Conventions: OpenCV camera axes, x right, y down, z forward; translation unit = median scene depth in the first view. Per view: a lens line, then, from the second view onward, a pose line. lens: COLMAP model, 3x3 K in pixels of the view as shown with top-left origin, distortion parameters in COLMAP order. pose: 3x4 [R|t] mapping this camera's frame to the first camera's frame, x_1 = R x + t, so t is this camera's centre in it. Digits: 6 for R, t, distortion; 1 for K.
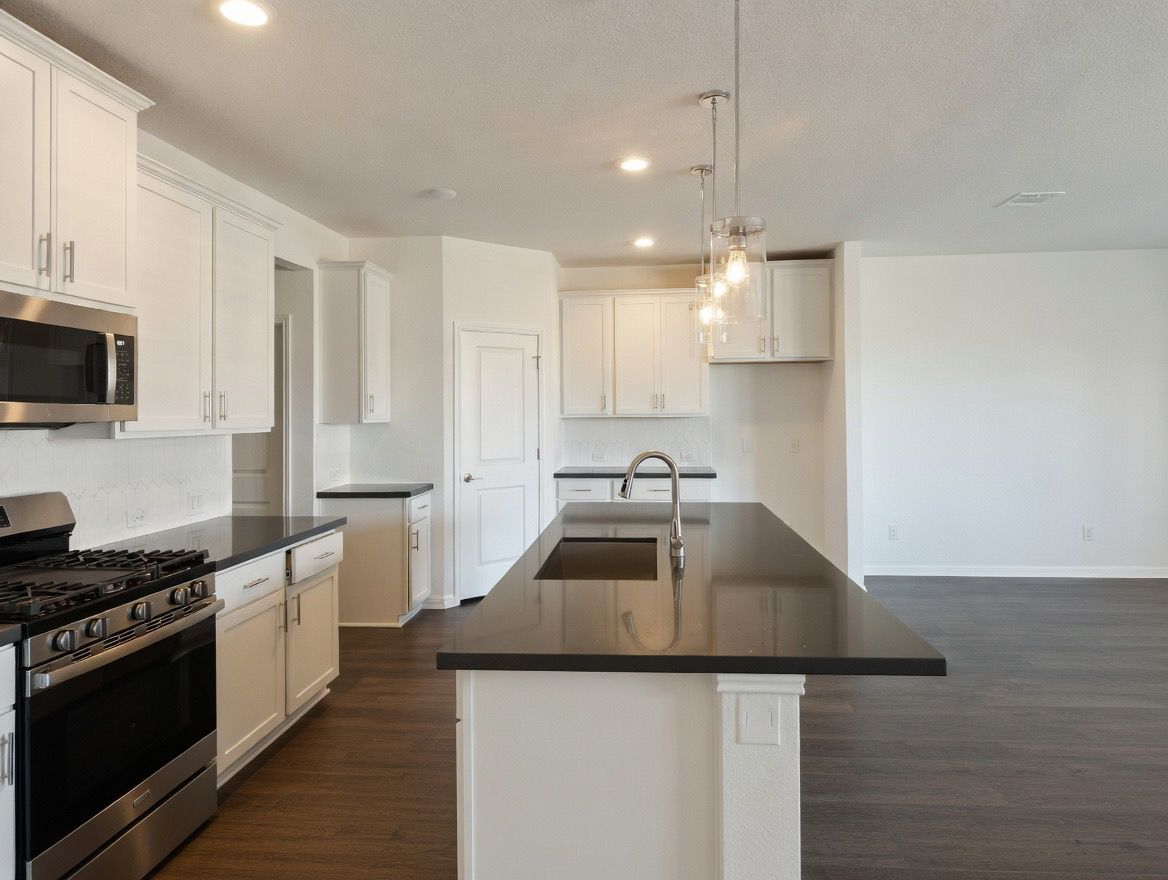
lens RADIAL K [[780.4, 0, 578.9], [0, 780.4, 438.5], [0, 0, 1]] dist [0.002907, -0.045963]
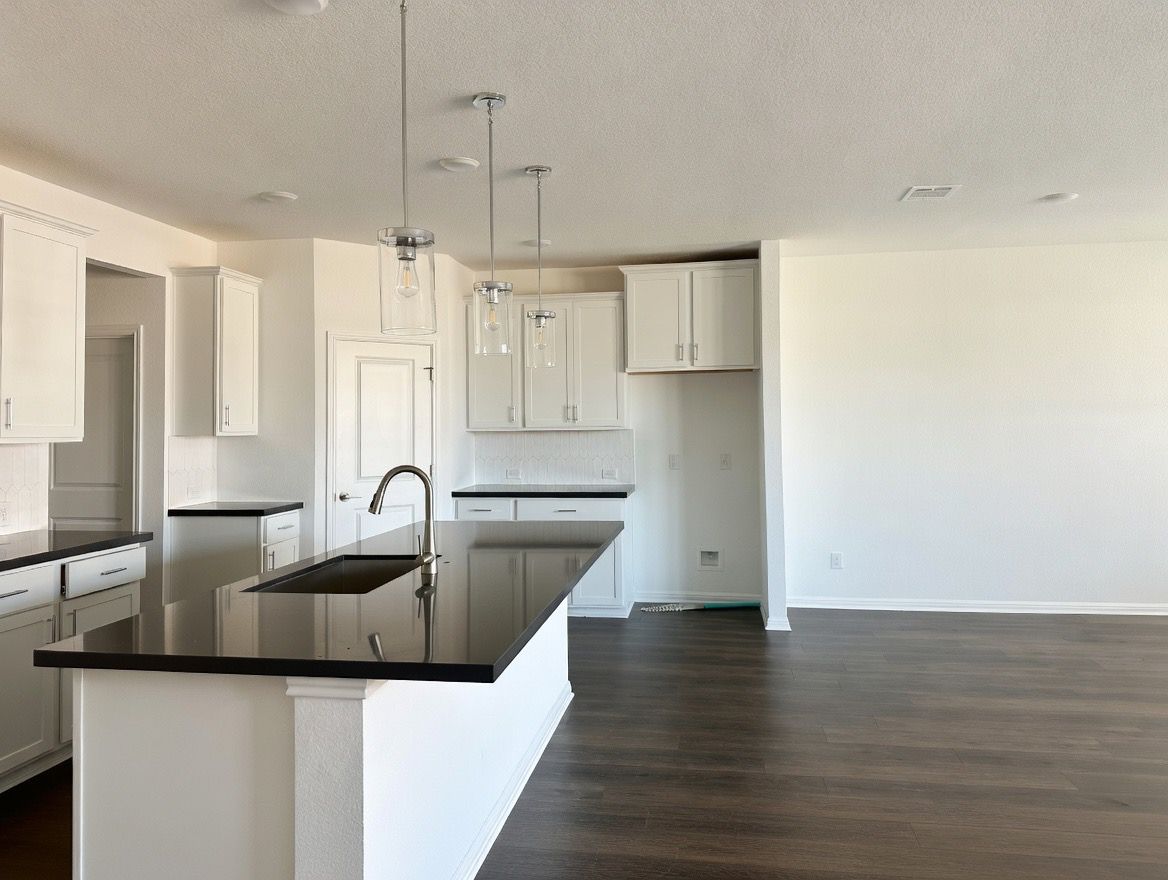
lens RADIAL K [[898.1, 0, 607.0], [0, 898.1, 419.3], [0, 0, 1]] dist [-0.007363, -0.007197]
pose [[0.998801, 0.002435, -0.048892, 0.244706], [-0.004594, 0.999017, -0.044092, 0.005595], [0.048736, 0.044263, 0.997830, -0.060858]]
